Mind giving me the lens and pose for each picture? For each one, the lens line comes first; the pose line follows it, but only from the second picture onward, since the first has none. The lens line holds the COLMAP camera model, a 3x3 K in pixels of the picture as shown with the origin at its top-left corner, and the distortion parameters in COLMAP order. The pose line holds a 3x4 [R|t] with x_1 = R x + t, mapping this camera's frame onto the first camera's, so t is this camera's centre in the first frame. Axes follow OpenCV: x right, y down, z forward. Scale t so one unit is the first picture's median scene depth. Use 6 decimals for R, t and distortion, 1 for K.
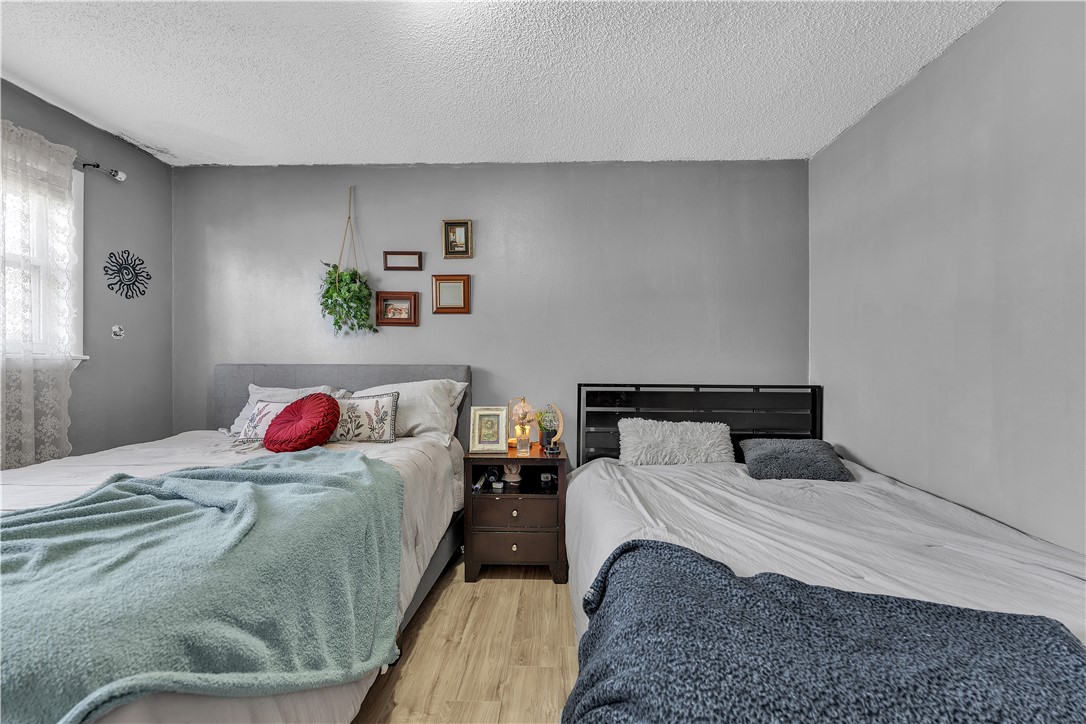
lens RADIAL K [[432.8, 0, 543.7], [0, 432.8, 365.2], [0, 0, 1]] dist [0.002890, -0.000782]
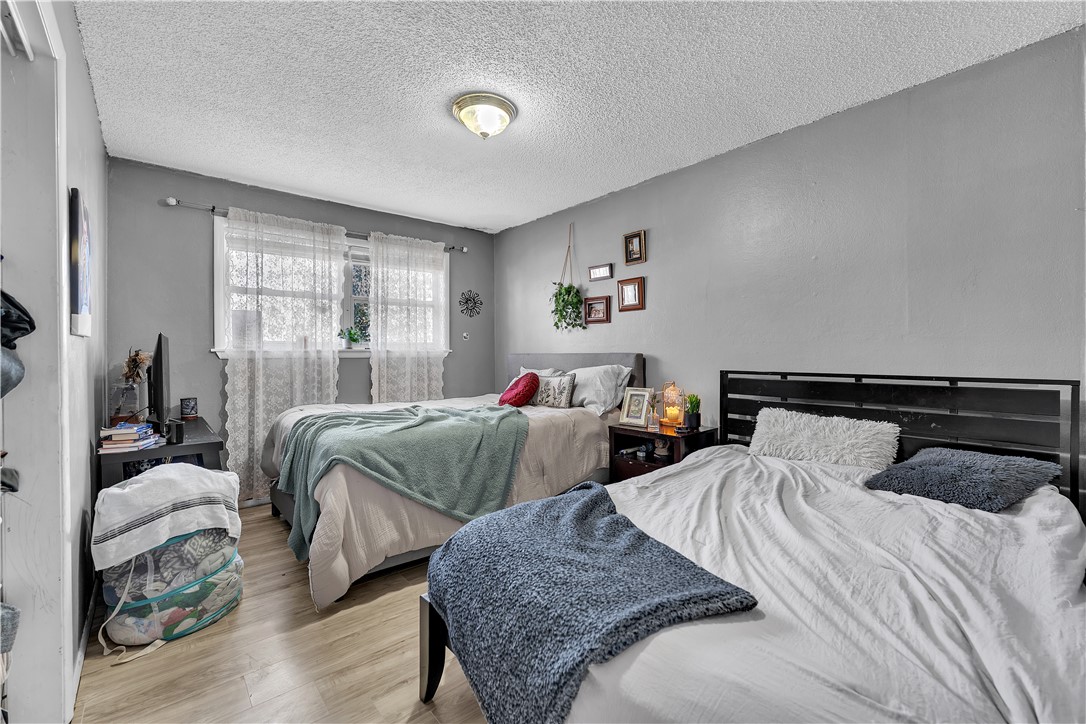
lens RADIAL K [[432.8, 0, 539.4], [0, 432.8, 359.2], [0, 0, 1]] dist [0.002890, -0.000782]
pose [[0.692431, 0.002052, -0.721481, 0.522098], [0.006220, 0.999942, 0.008813, 0.004122], [0.721457, -0.010590, 0.692378, -0.023374]]
